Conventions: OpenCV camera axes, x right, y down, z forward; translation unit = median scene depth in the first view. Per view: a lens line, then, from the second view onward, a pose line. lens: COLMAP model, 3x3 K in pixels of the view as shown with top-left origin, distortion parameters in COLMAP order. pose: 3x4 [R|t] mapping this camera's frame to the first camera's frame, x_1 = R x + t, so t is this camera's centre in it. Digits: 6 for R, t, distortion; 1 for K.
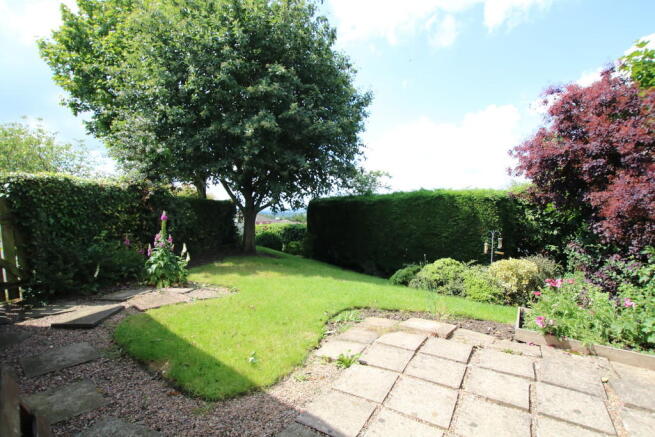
lens RADIAL K [[315.1, 0, 328.2], [0, 315.1, 221.8], [0, 0, 1]] dist [-0.016282, -0.006216]
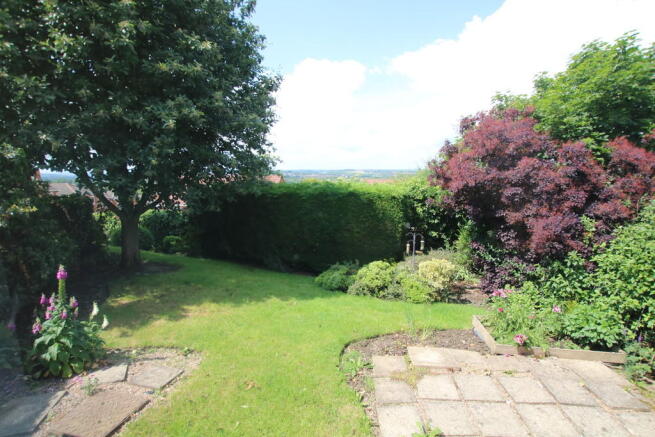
lens RADIAL K [[315.1, 0, 328.2], [0, 315.1, 221.8], [0, 0, 1]] dist [-0.016282, -0.006216]
pose [[0.881762, -0.071824, 0.466194, -0.270279], [0.015759, 0.992273, 0.123067, -0.155633], [-0.471431, -0.101169, 0.876081, 0.159208]]
